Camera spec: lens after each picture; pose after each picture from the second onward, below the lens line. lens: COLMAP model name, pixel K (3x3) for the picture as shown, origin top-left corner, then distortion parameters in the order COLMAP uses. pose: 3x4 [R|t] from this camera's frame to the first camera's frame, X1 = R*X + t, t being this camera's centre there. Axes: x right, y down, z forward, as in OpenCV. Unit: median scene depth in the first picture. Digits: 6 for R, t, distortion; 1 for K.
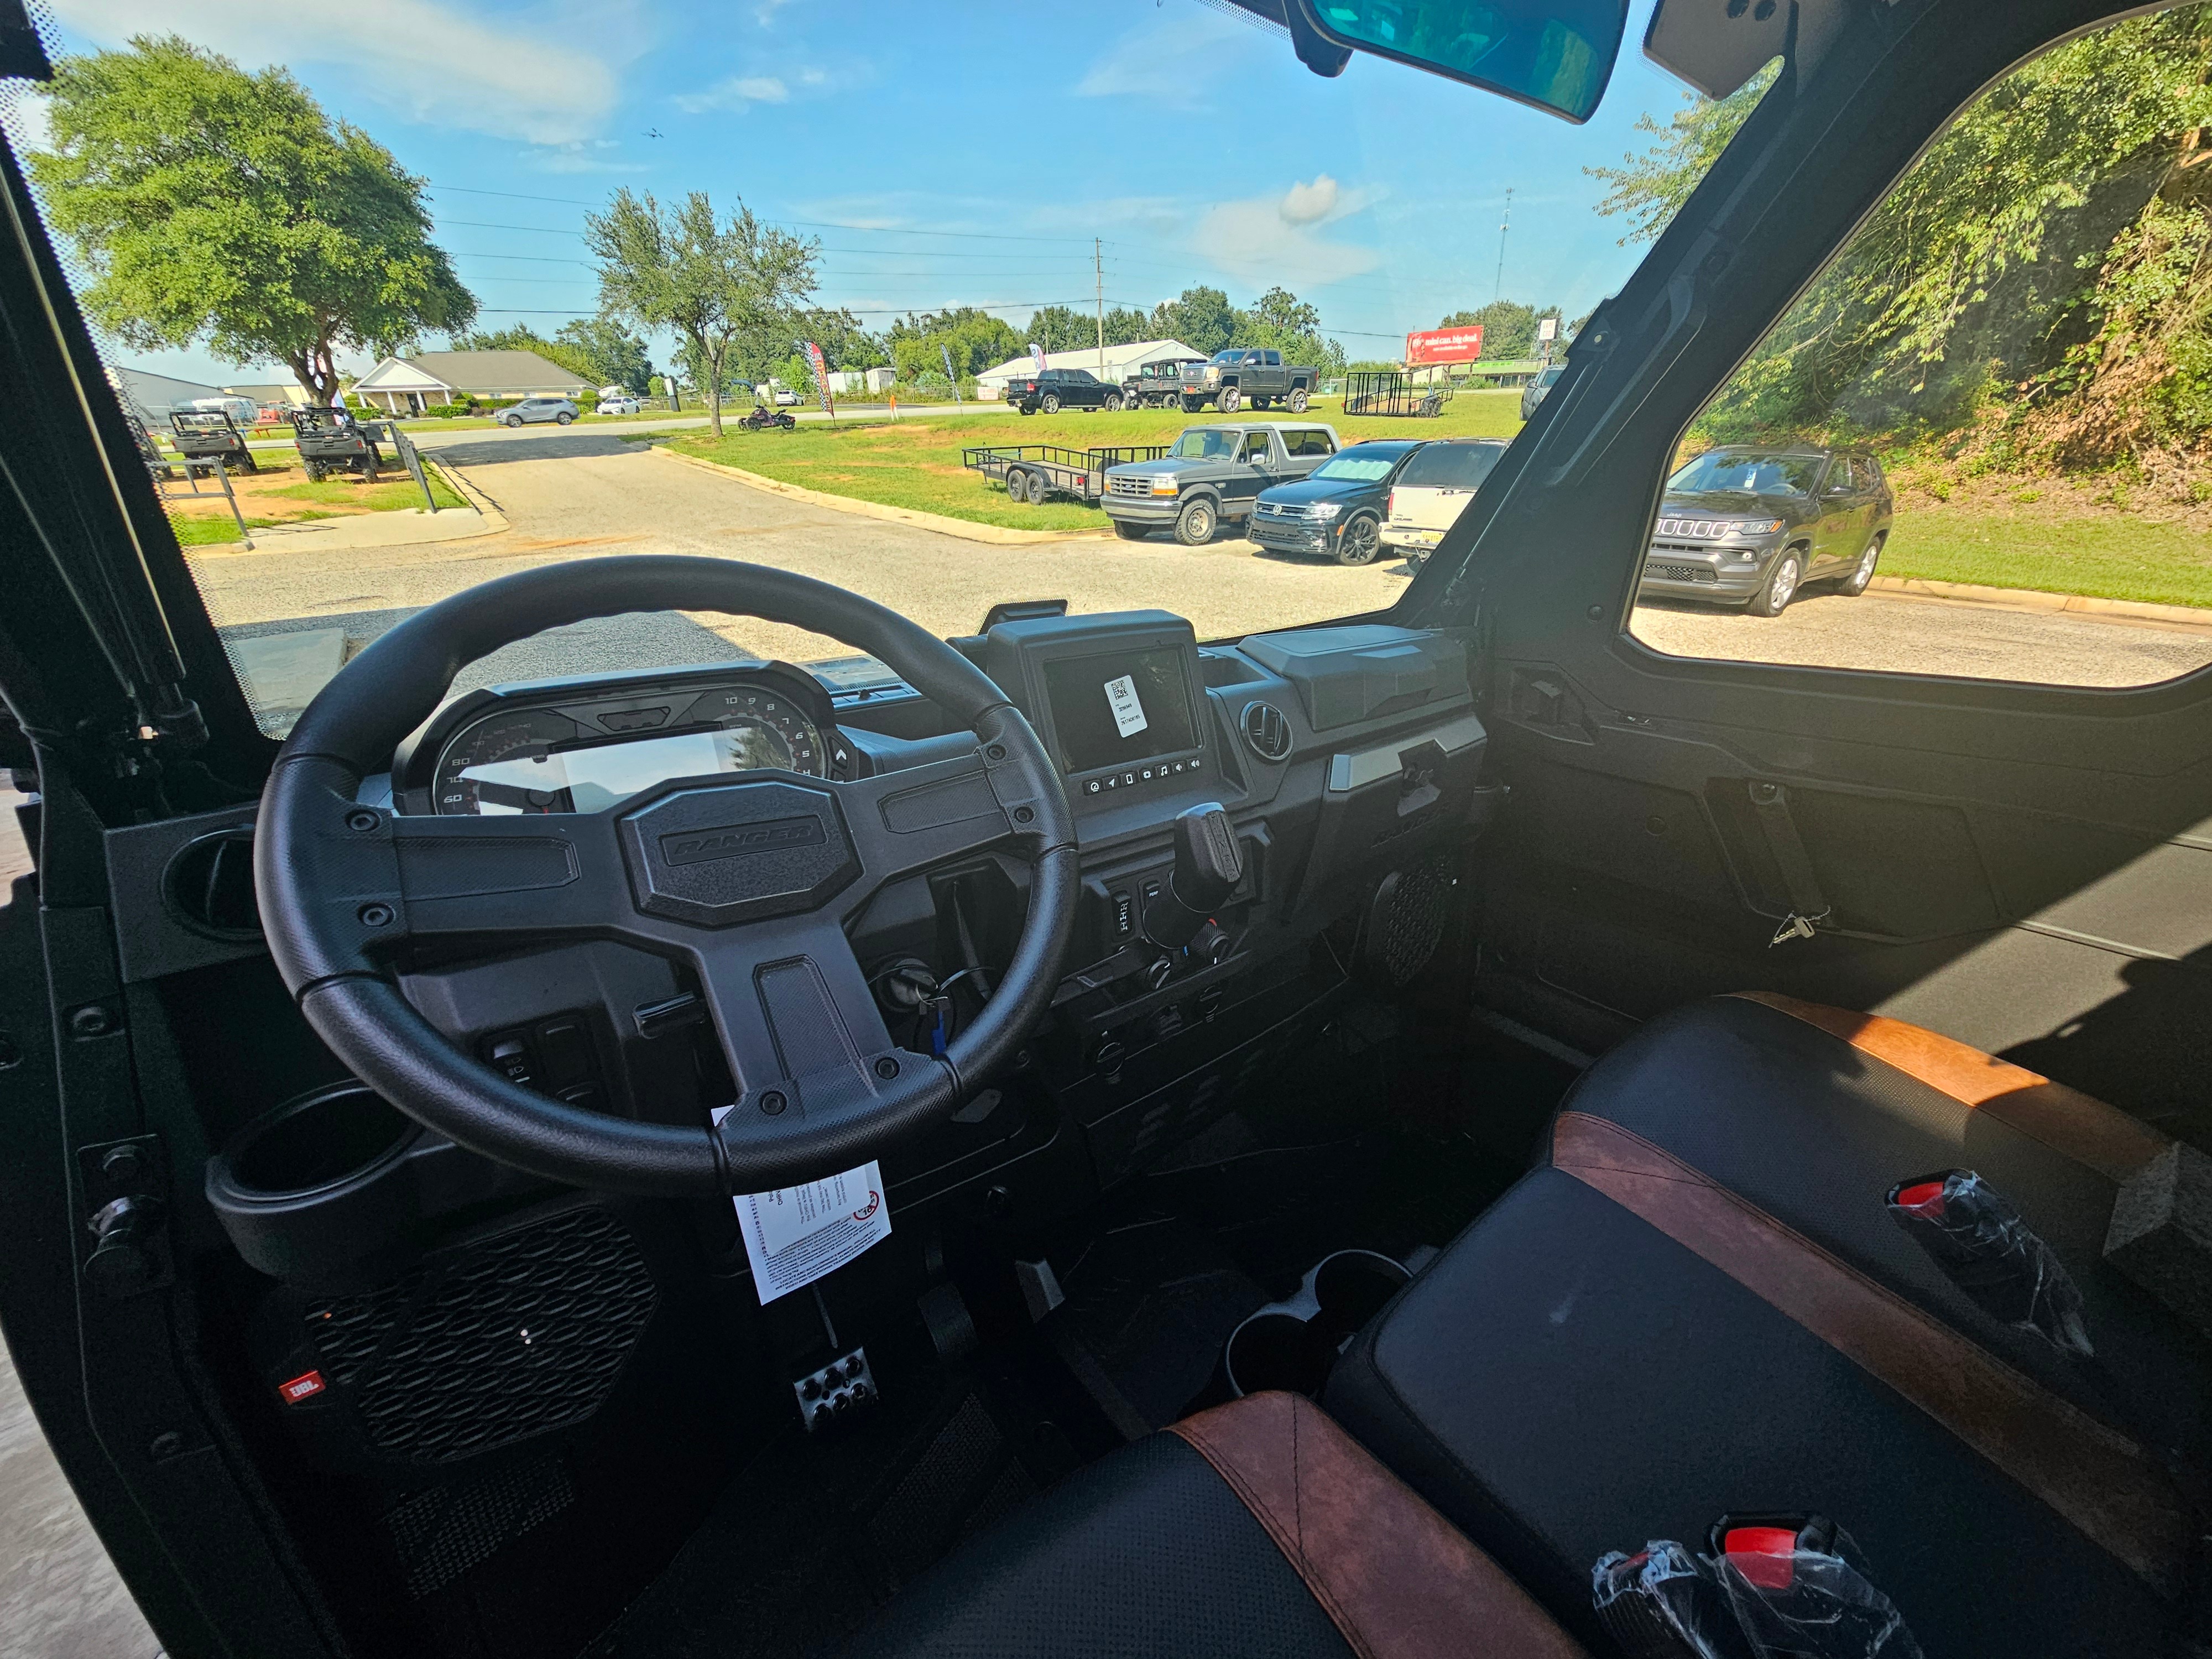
lens RADIAL K [[899.0, 0, 1110.4], [0, 899.0, 835.2], [0, 0, 1]] dist [-0.002253, -0.000244]
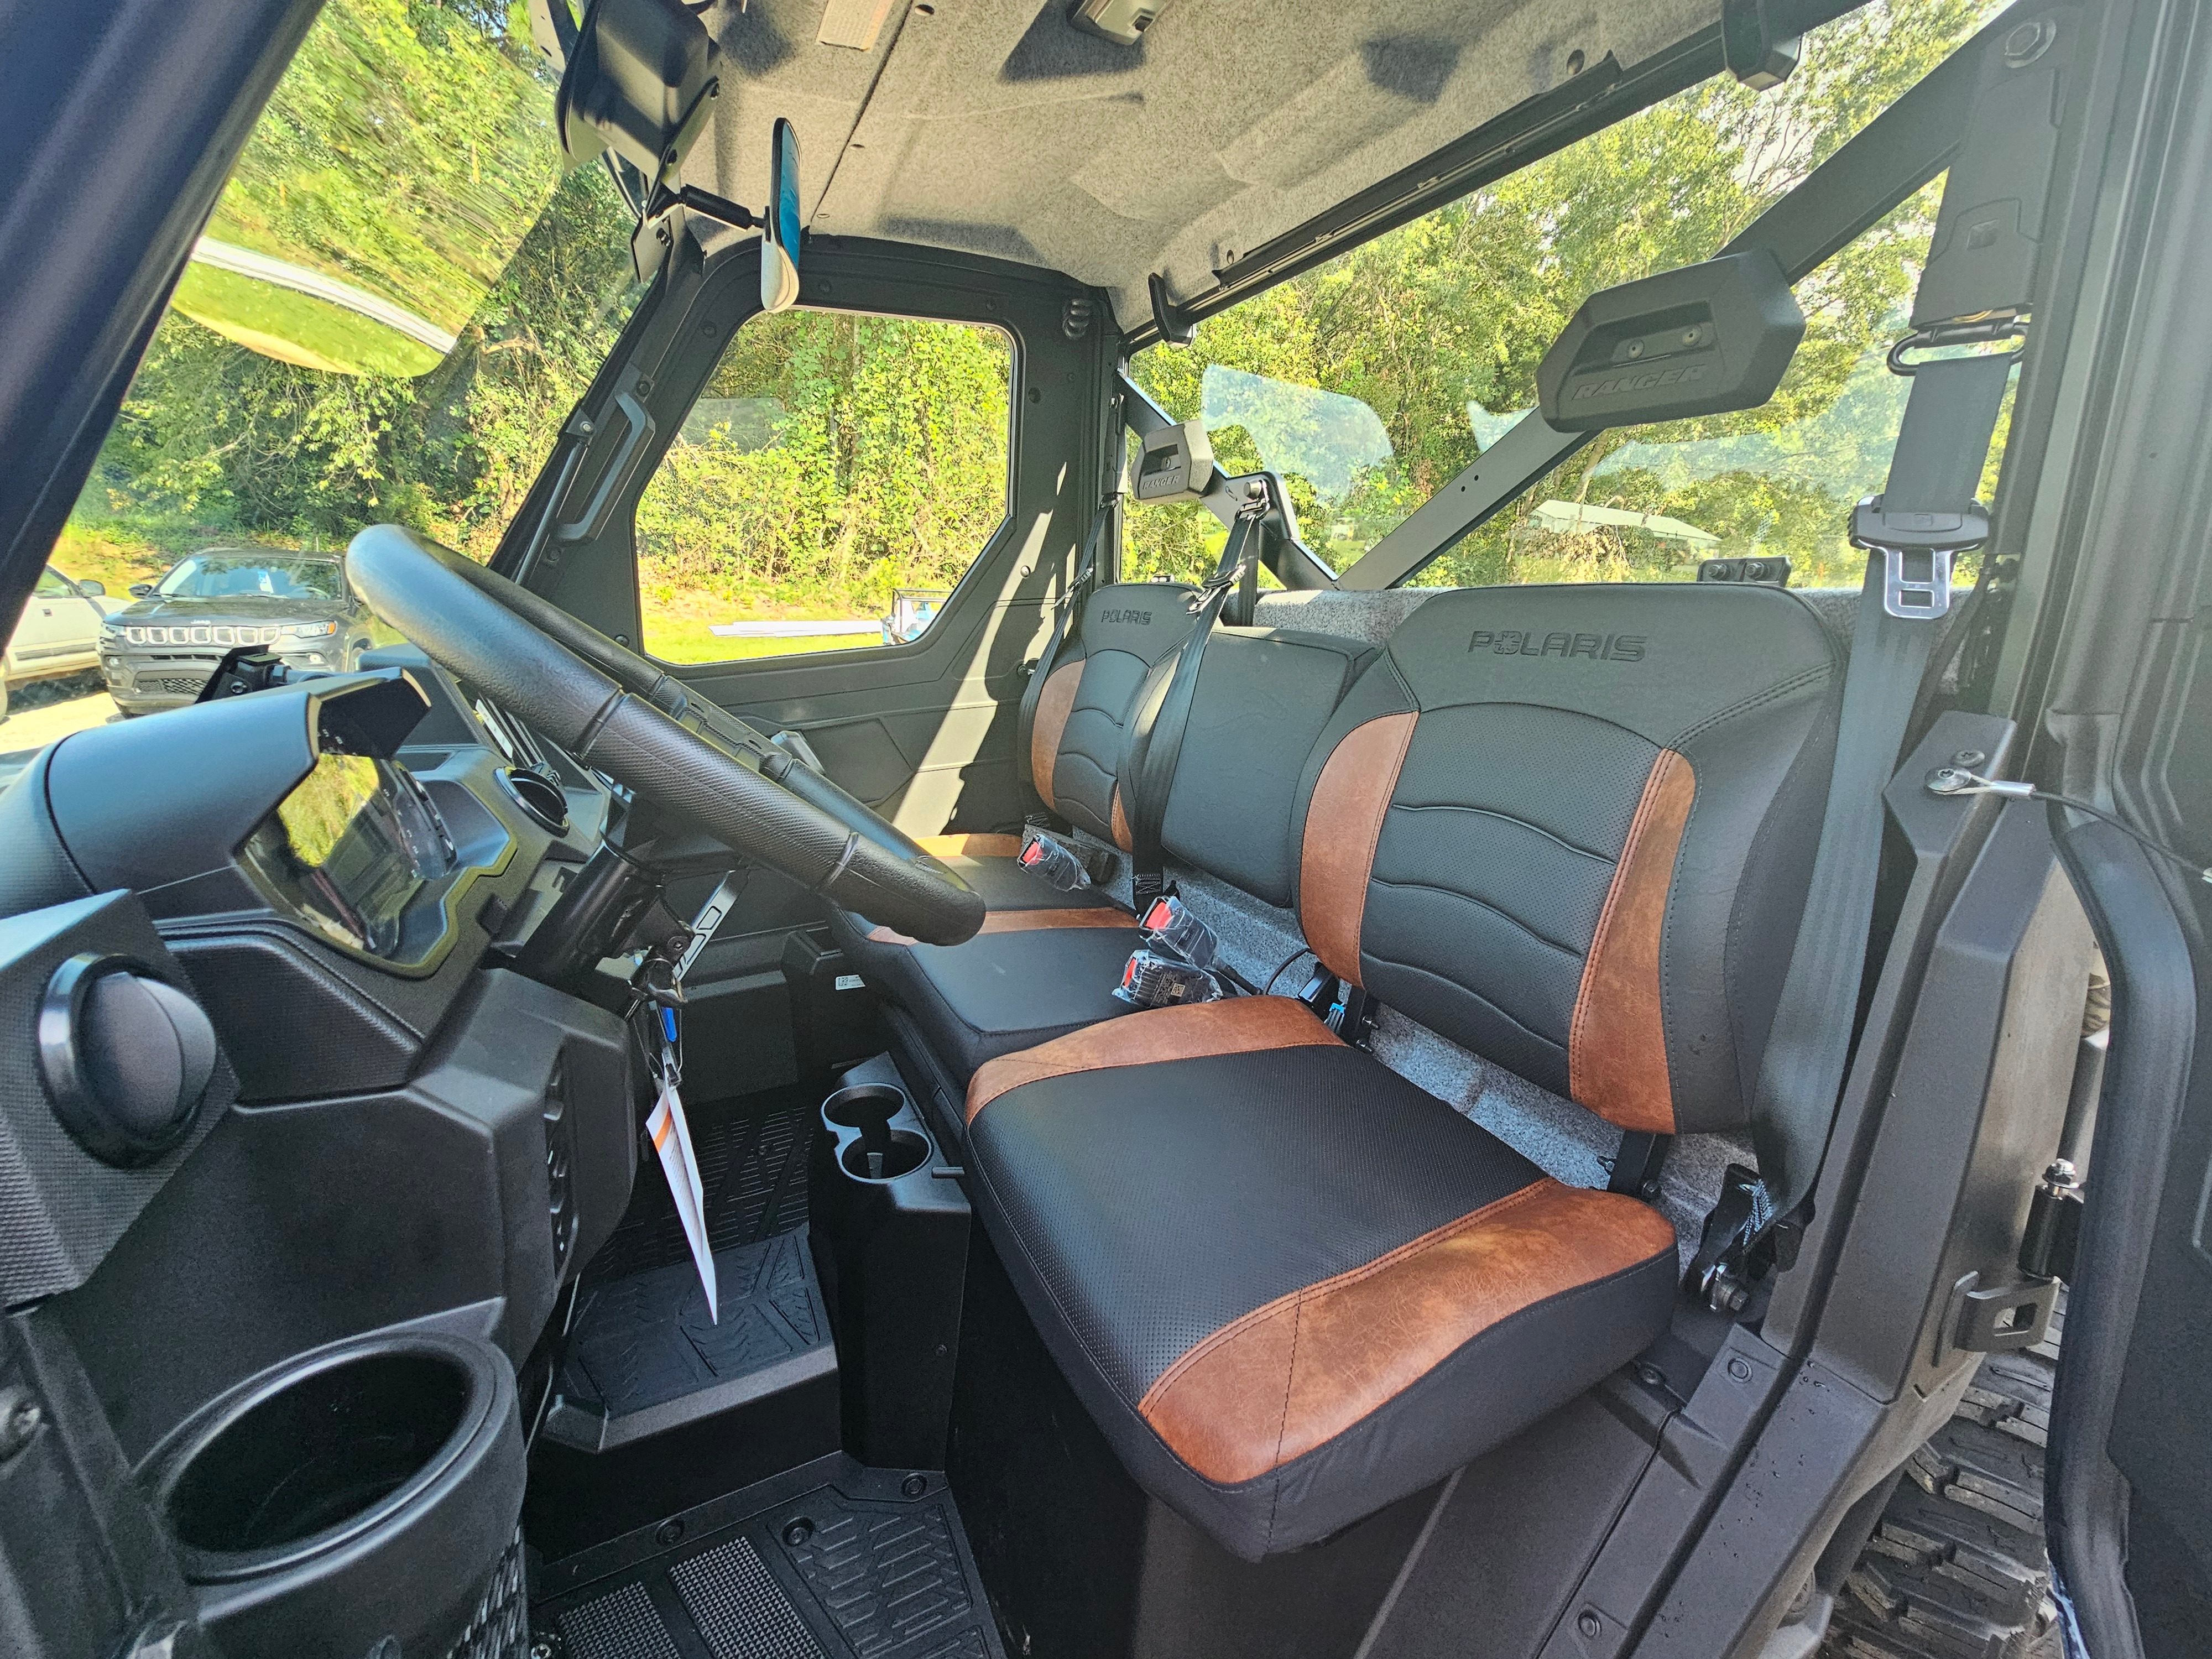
lens RADIAL K [[903.1, 0, 1104.2], [0, 903.1, 837.3], [0, 0, 1]] dist [-0.009973, -0.000263]
pose [[0.214778, -0.272037, 0.938012, -0.041159], [0.368157, 0.912127, 0.180232, 0.001708], [-0.904616, 0.306626, 0.296057, 0.007695]]
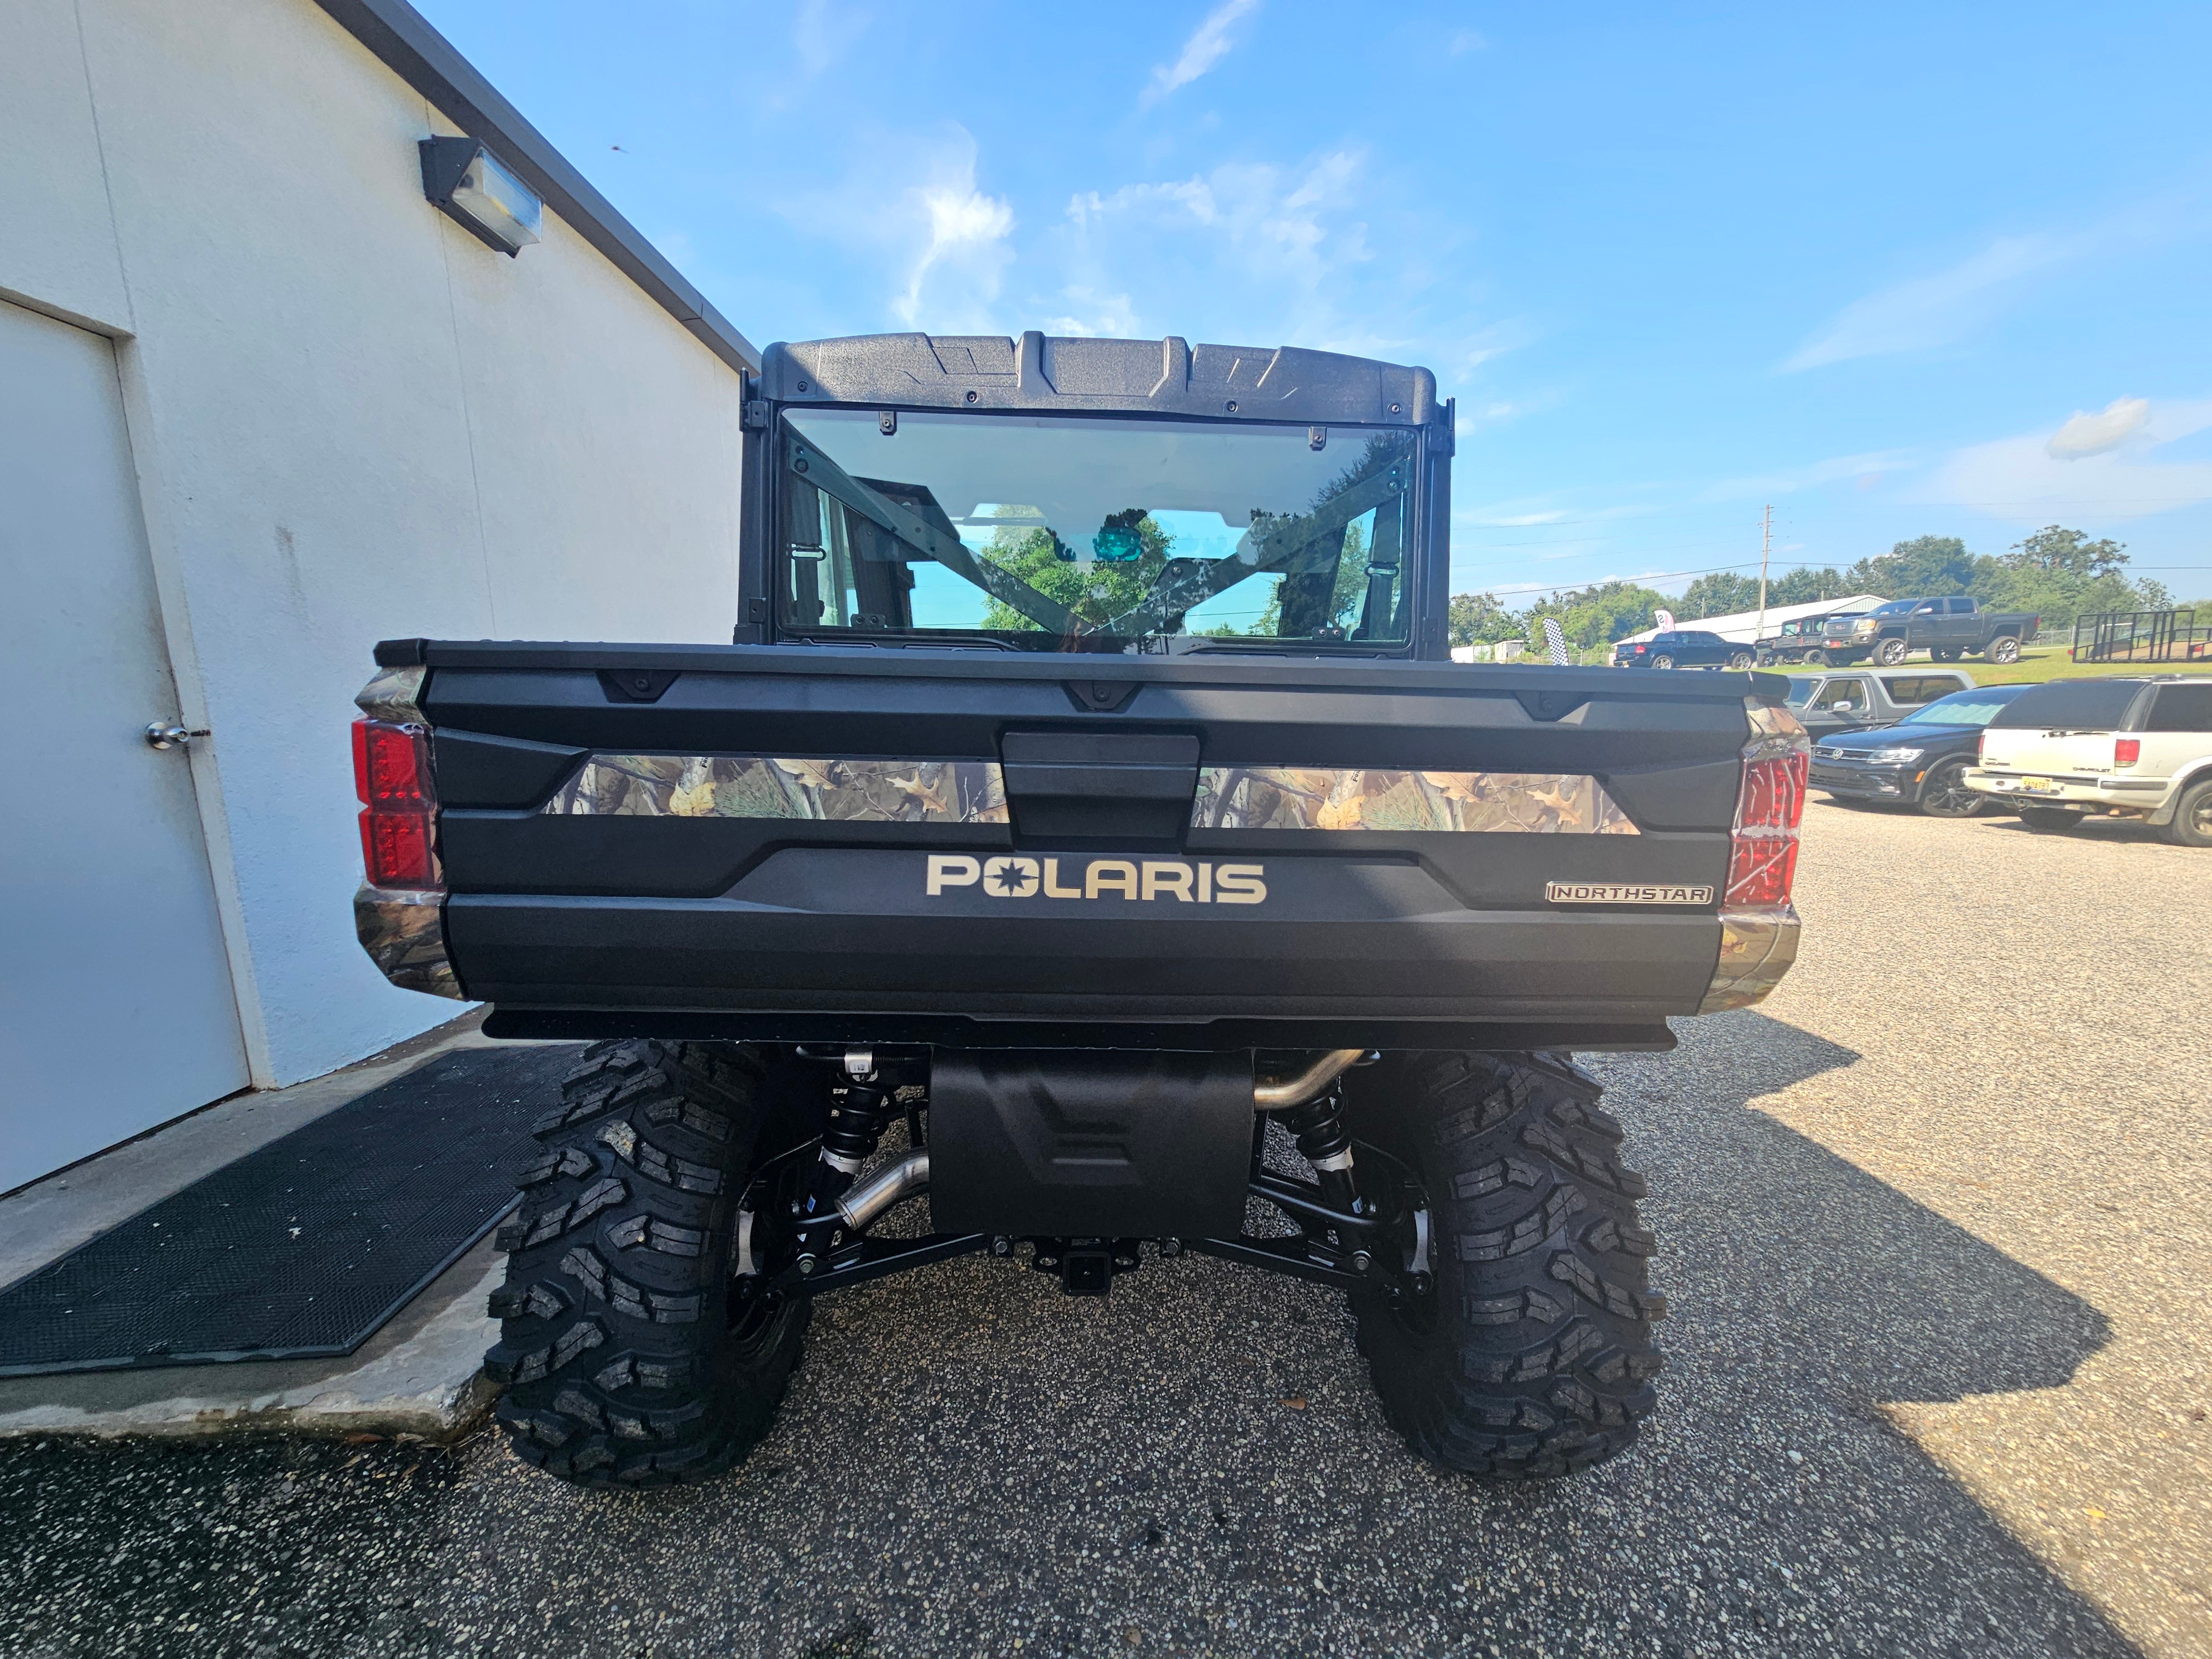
lens RADIAL K [[872.6, 0, 1106.0], [0, 872.6, 829.5], [0, 0, 1]] dist [-0.001564, -0.000227]
pose [[0.792265, 0.081412, -0.604721, 0.142613], [-0.240974, 0.952246, -0.187509, 0.064497], [0.560578, 0.294279, 0.774049, -0.098122]]
